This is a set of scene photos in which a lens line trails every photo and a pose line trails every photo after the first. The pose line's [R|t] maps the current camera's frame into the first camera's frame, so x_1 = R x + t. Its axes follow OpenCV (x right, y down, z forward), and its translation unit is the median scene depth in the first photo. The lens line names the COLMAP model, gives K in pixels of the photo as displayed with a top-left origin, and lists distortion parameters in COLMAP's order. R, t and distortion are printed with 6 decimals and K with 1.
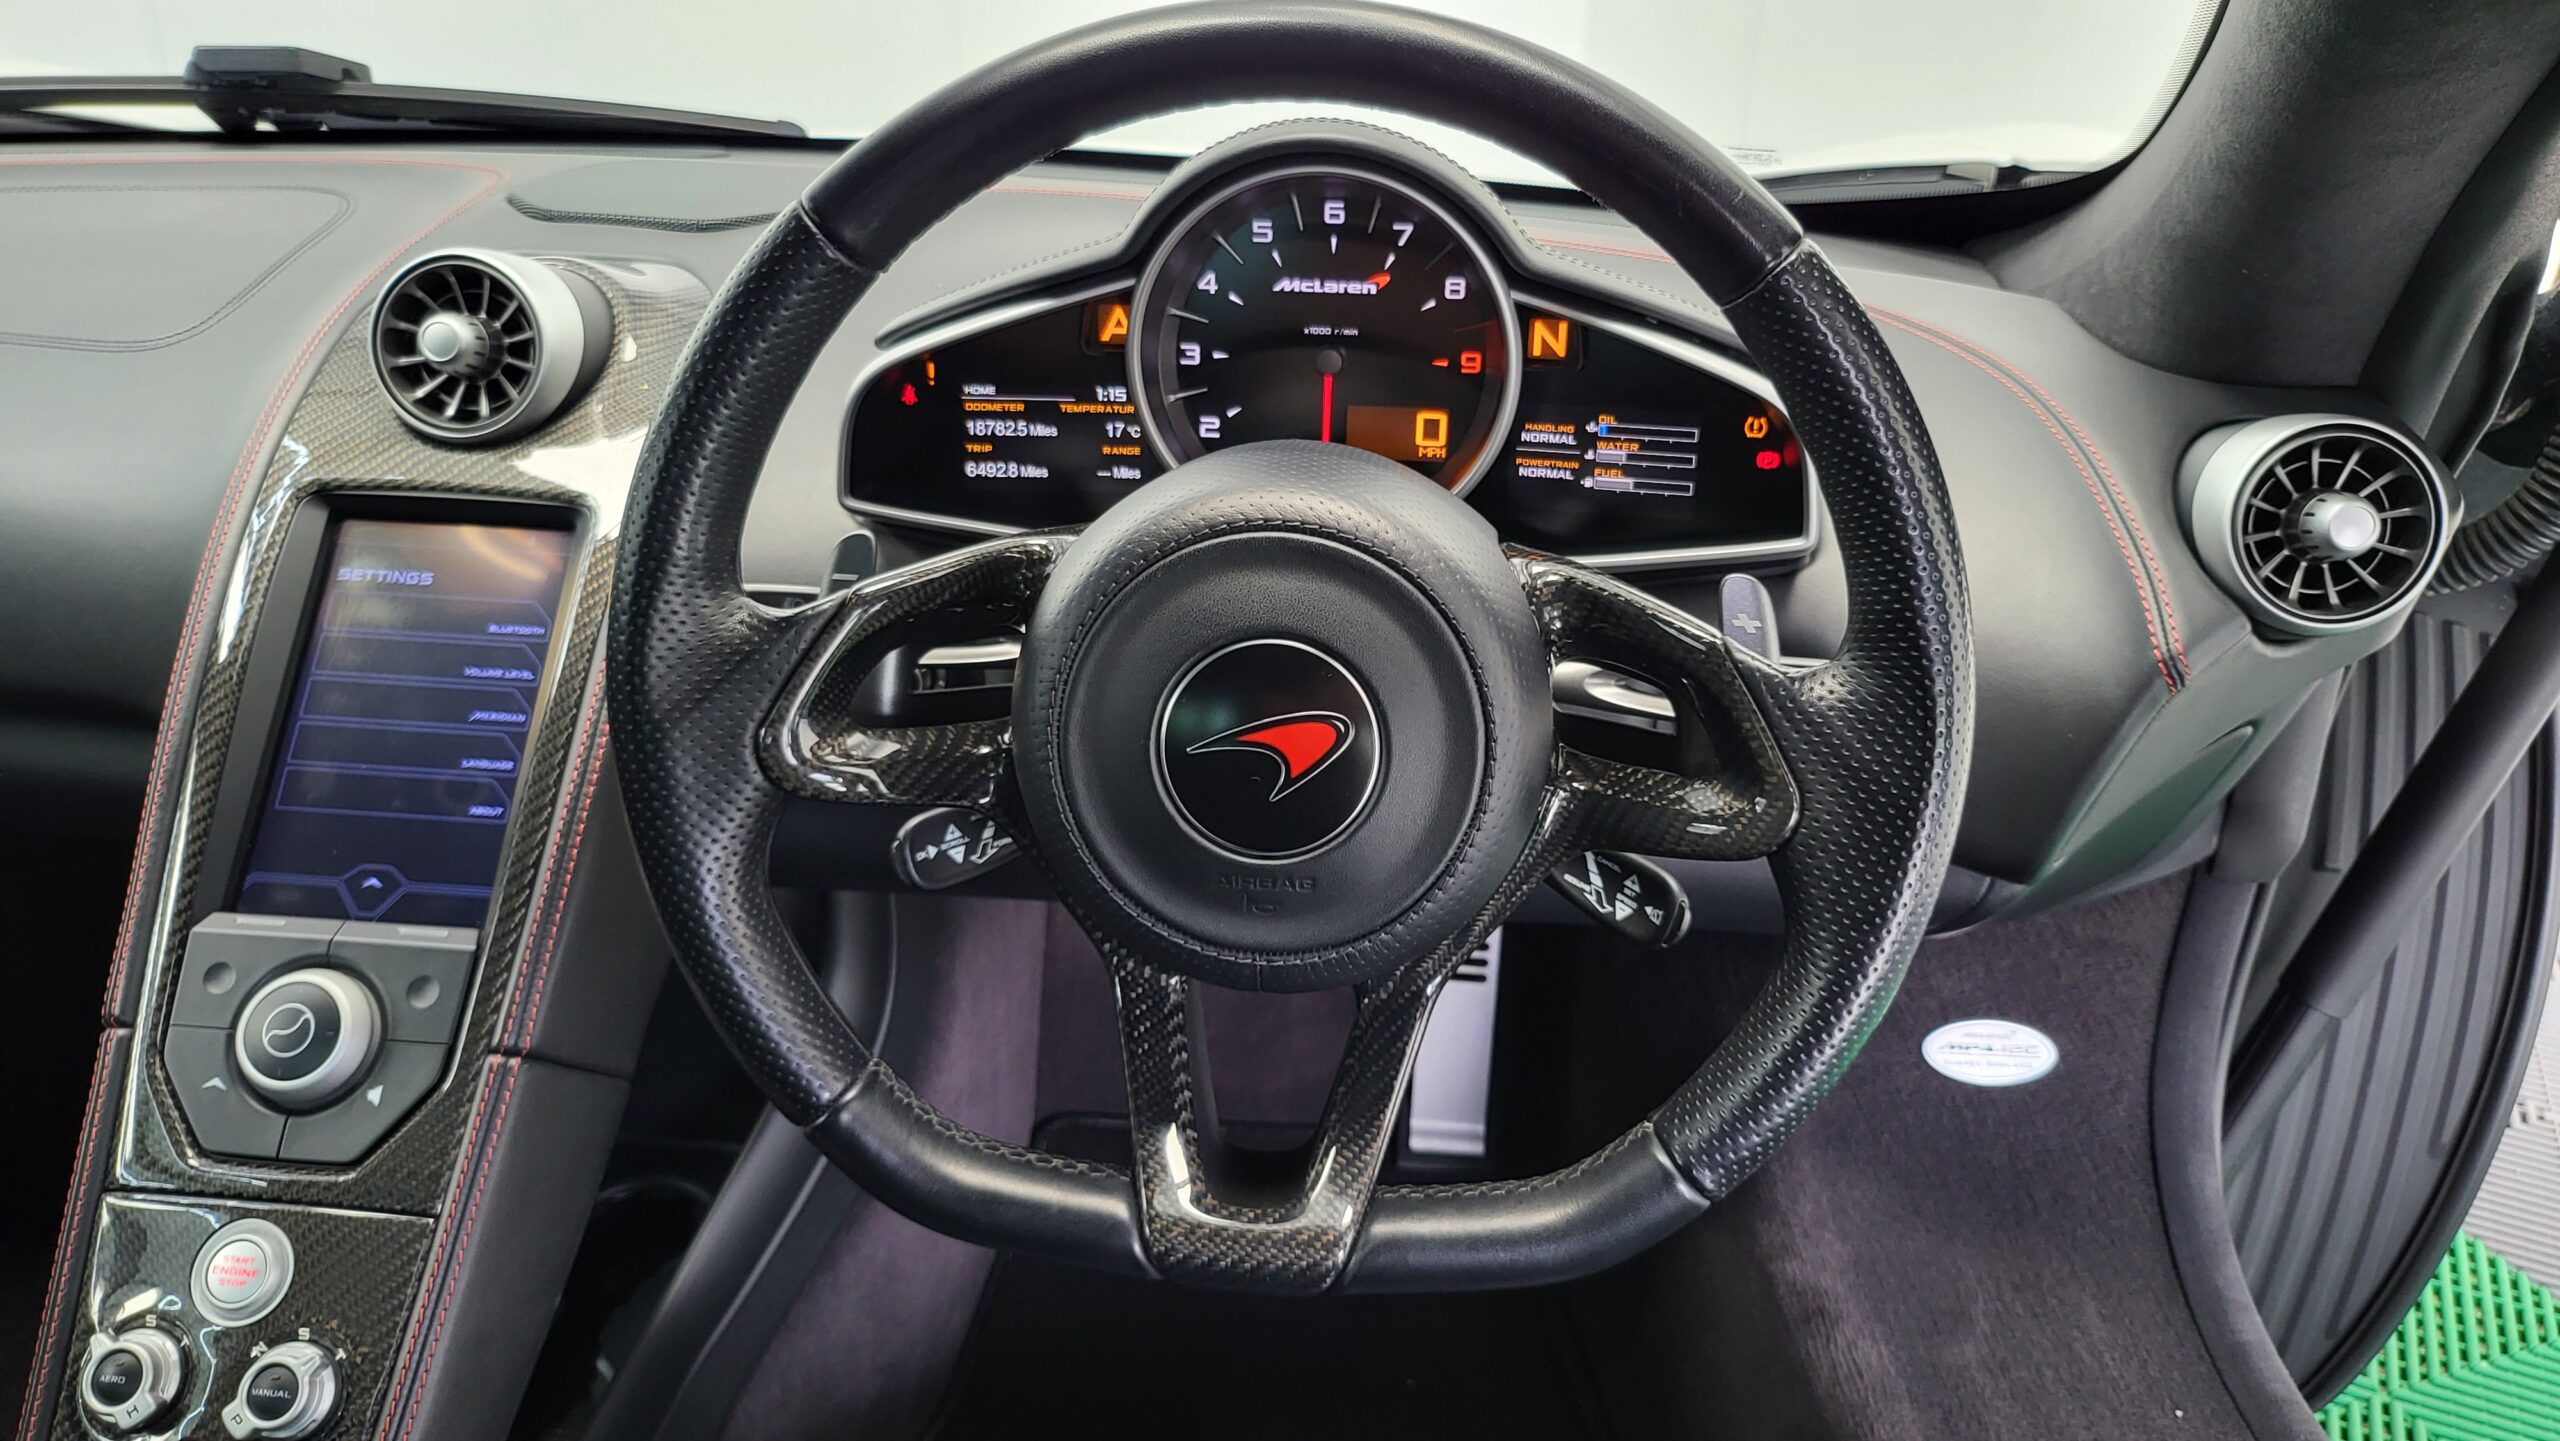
lens RADIAL K [[1826.4, 0, 1280.0], [0, 1826.4, 720.5], [0, 0, 1]] dist [0.039504, -0.047559]
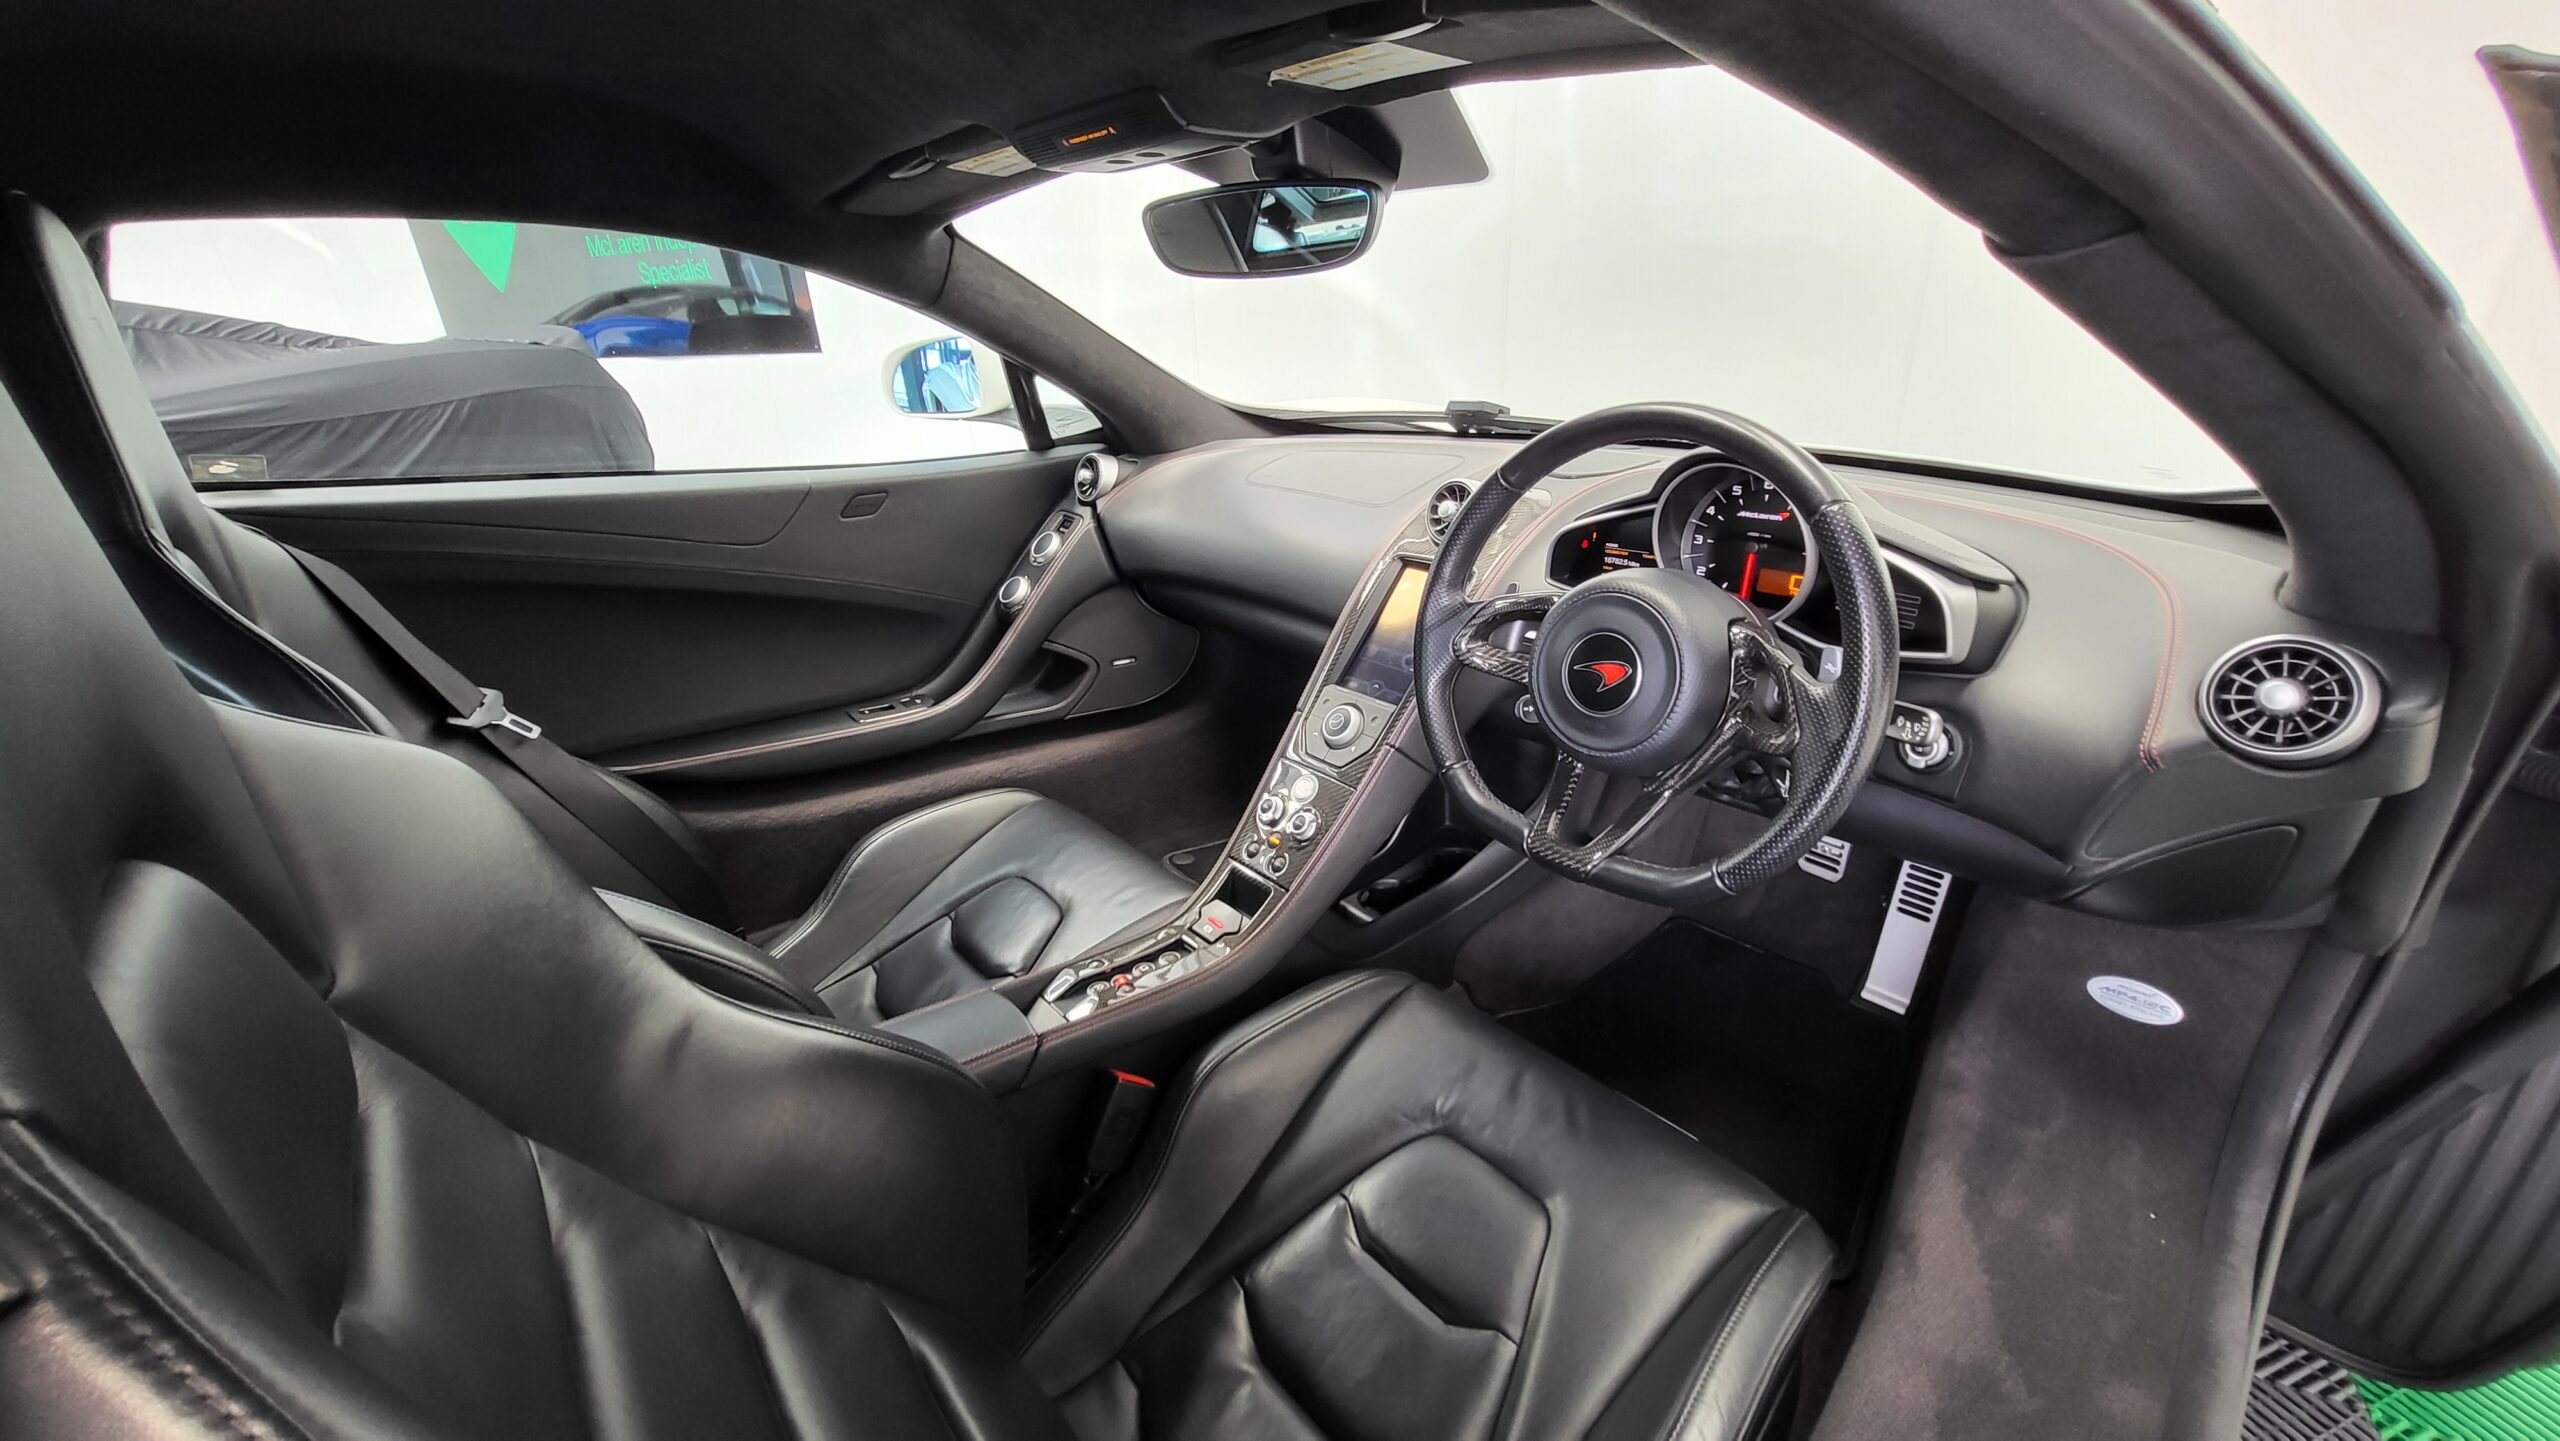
lens RADIAL K [[1010.6, 0, 1289.7], [0, 1010.6, 735.2], [0, 0, 1]] dist [-0.001254, 0.000252]
pose [[0.722856, 0.225833, -0.653053, 0.507912], [-0.237224, 0.968751, 0.072425, 0.081675], [0.649002, 0.102567, 0.753841, -0.327312]]
